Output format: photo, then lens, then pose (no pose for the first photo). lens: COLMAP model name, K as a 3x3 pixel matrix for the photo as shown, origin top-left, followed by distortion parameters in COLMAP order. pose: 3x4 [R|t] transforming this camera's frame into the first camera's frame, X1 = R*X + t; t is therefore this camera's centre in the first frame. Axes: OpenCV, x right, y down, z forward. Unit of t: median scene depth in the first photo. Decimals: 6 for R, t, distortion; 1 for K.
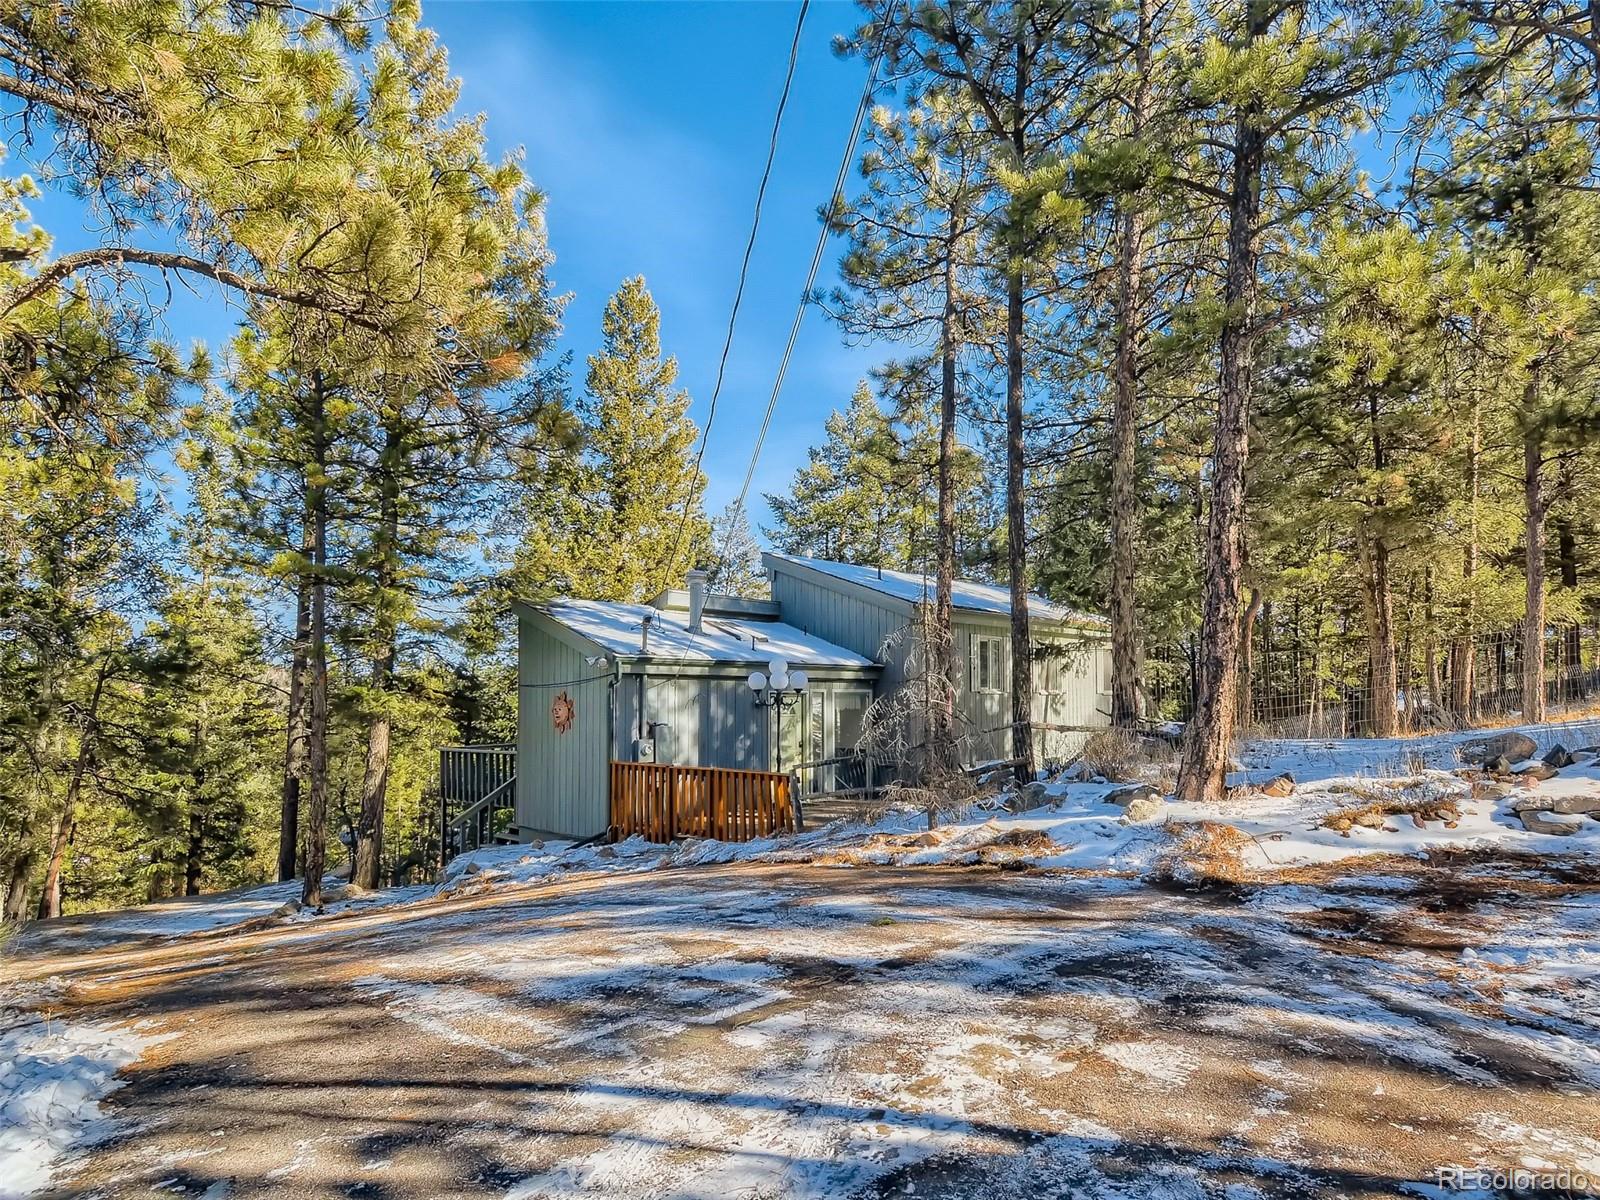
lens RADIAL K [[801.3, 0, 810.9], [0, 801.3, 612.3], [0, 0, 1]] dist [0.038271, -0.022471]
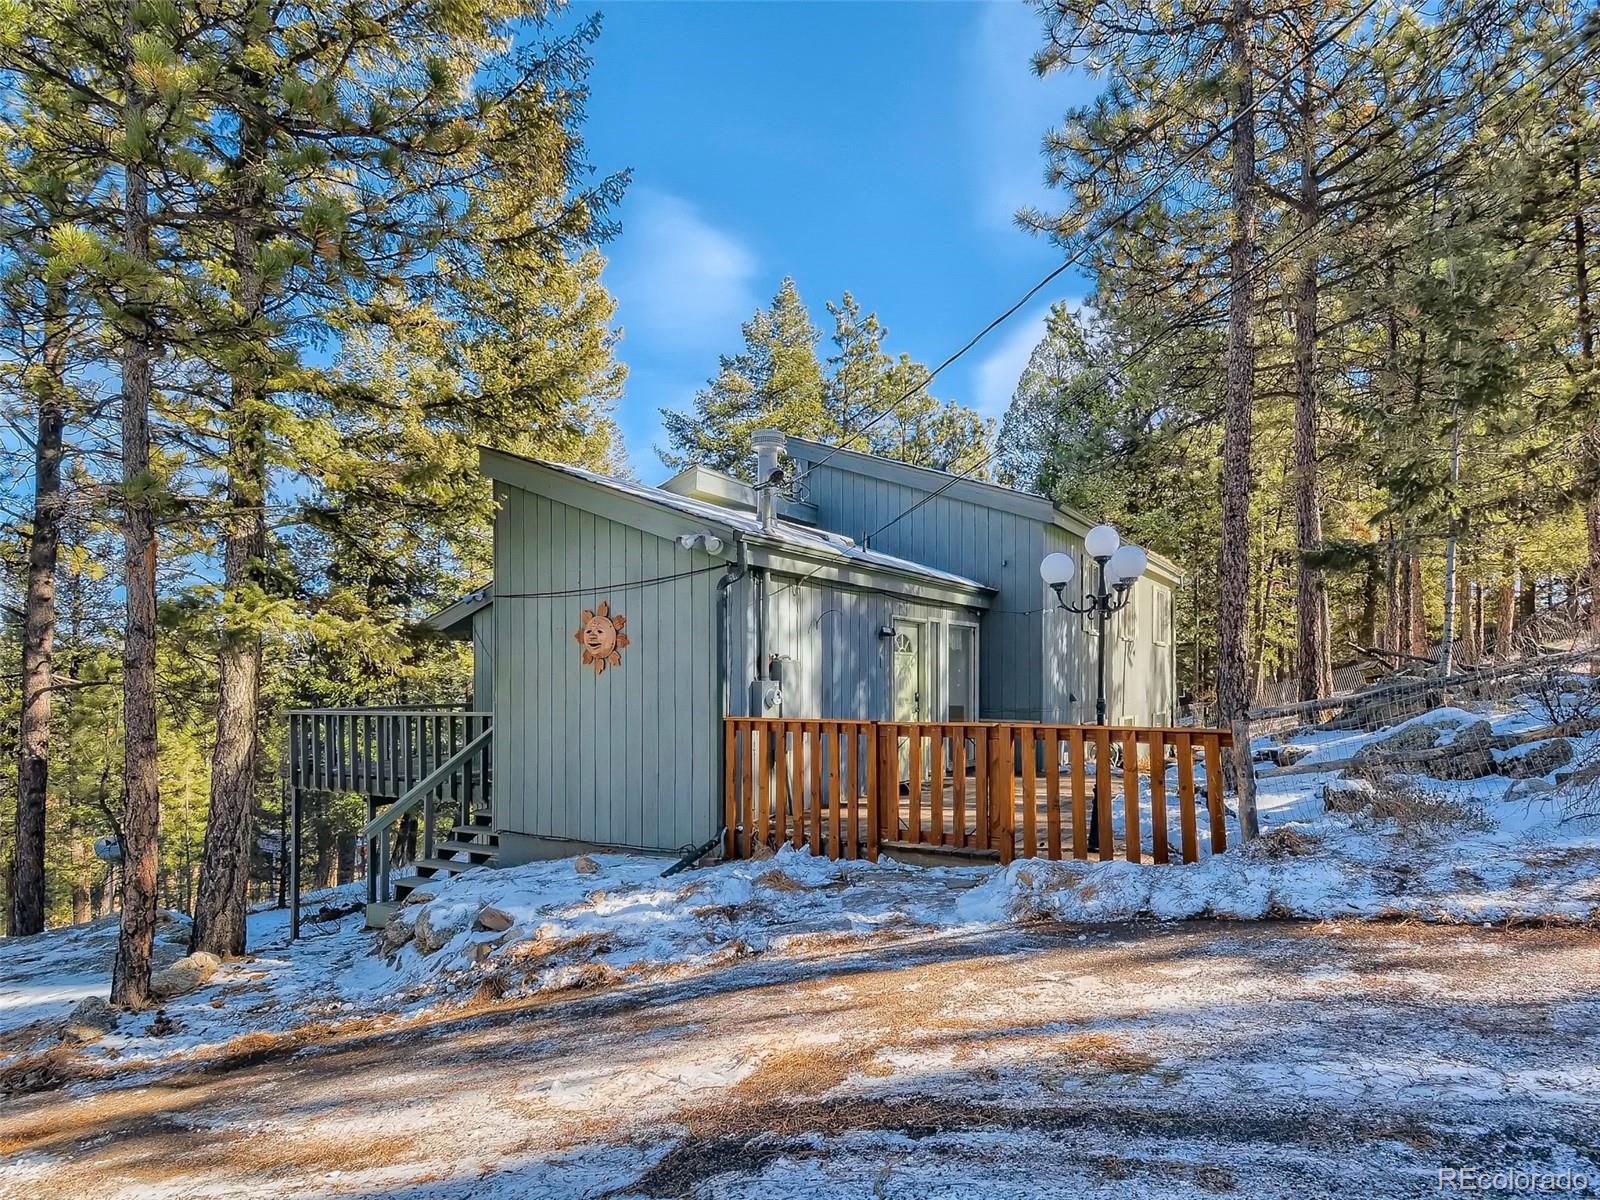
lens RADIAL K [[835.6, 0, 800.3], [0, 835.6, 621.4], [0, 0, 1]] dist [0.039177, -0.026333]
pose [[0.977443, 0.015950, 0.210595, -0.294616], [-0.025536, 0.998754, 0.042879, 0.083481], [-0.209648, -0.047290, 0.976633, 0.381386]]
